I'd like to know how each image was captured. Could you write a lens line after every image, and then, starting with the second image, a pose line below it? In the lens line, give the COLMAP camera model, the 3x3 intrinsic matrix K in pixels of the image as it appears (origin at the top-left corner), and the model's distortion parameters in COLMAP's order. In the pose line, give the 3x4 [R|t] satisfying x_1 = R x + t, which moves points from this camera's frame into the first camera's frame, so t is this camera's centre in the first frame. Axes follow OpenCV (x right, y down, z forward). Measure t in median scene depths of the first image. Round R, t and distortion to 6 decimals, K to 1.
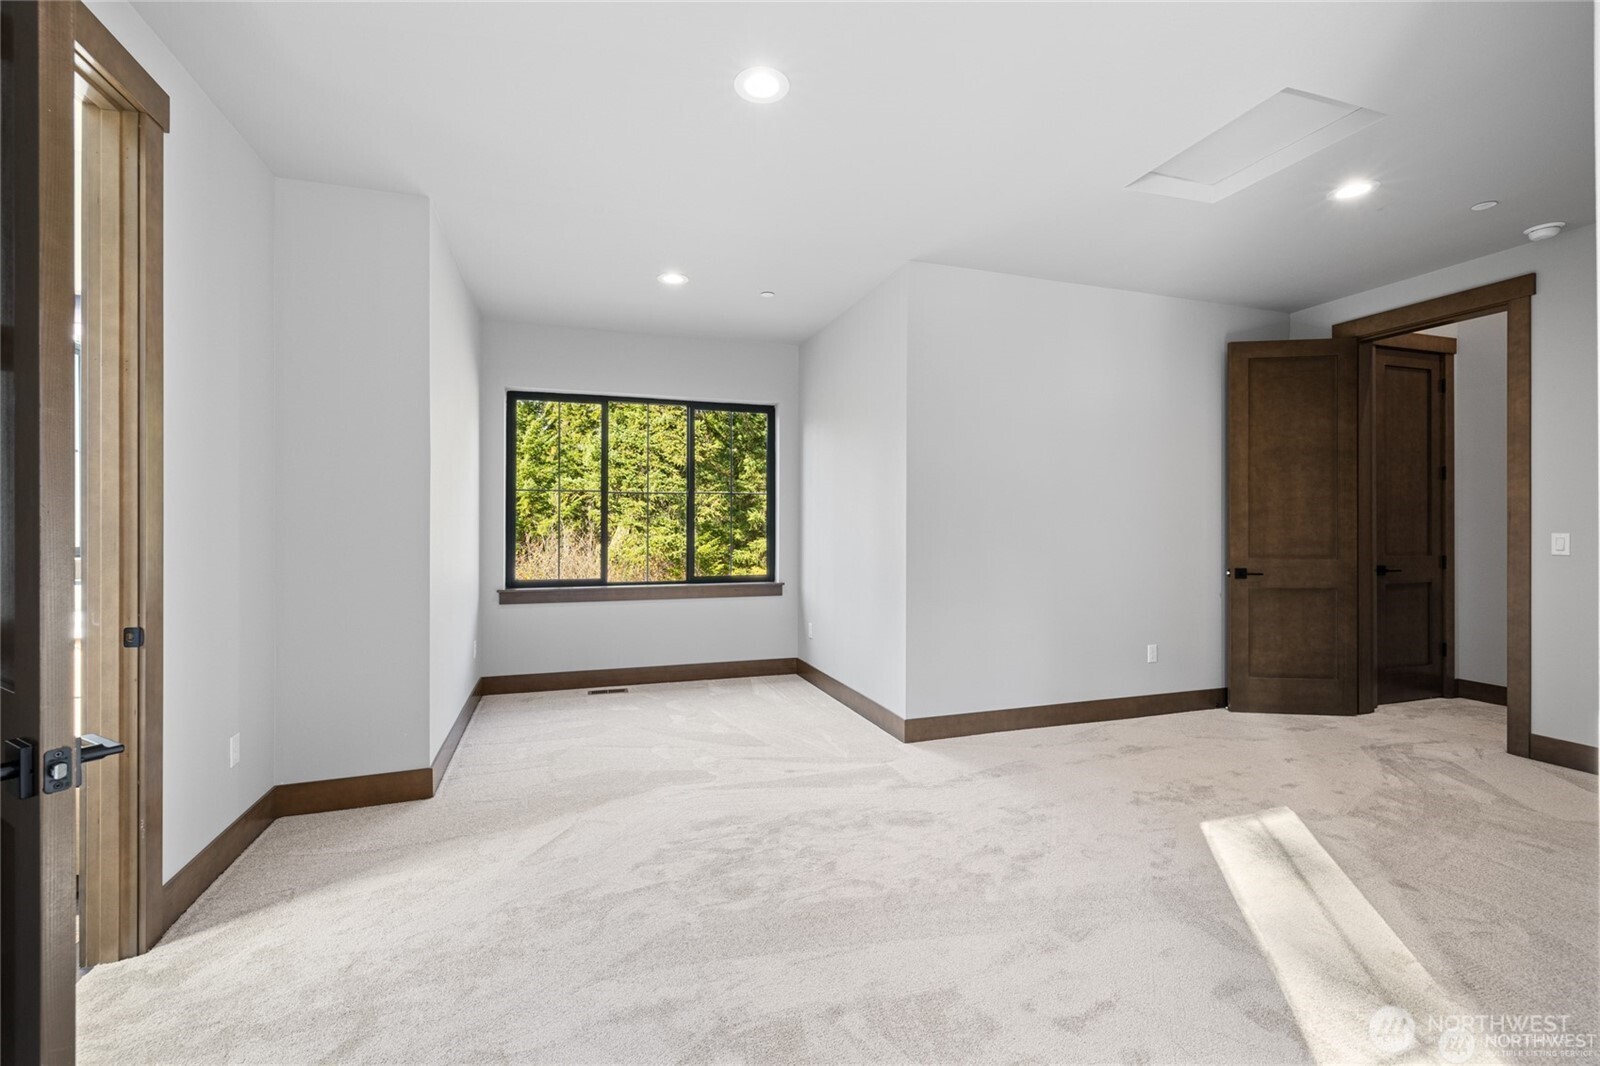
lens RADIAL K [[676.0, 0, 799.7], [0, 676.0, 545.5], [0, 0, 1]] dist [0.000386, 0.000073]
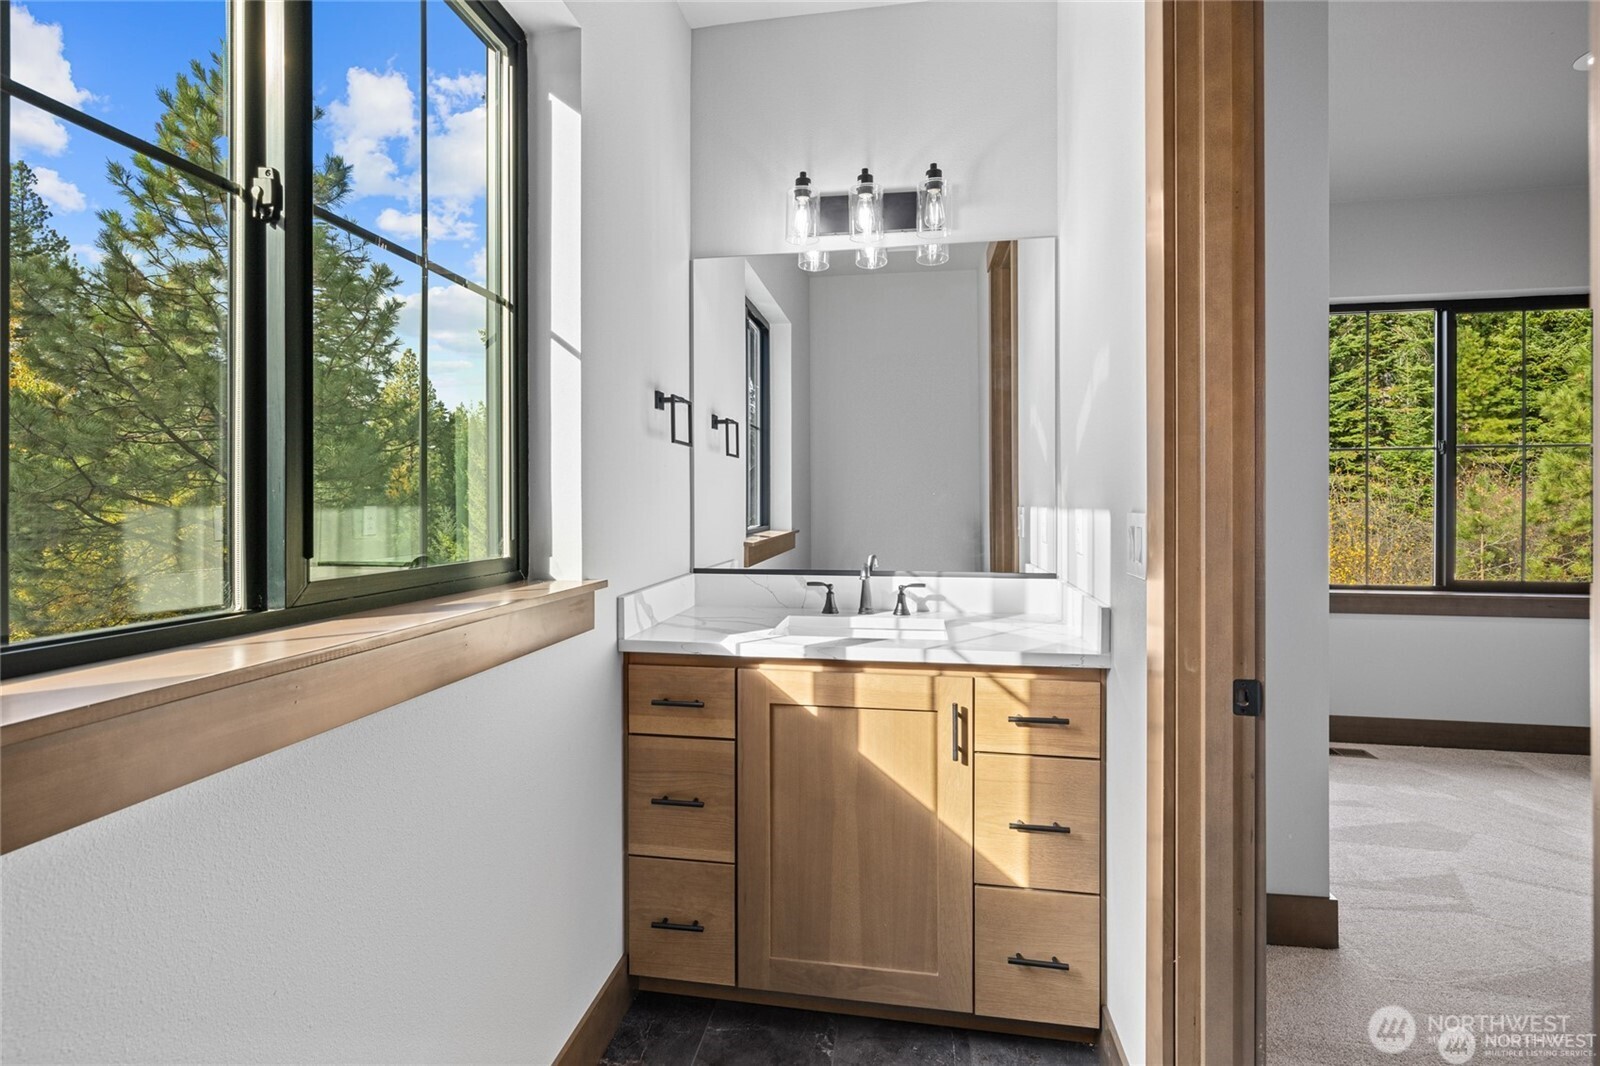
lens RADIAL K [[740.5, 0, 800.0], [0, 740.5, 533.0], [0, 0, 1]] dist [0.000745, 0.000125]
pose [[0.878293, 0.003087, -0.478113, -0.541831], [-0.001363, 0.999991, 0.003952, 0.001171], [0.478121, -0.002819, 0.878290, 0.160893]]
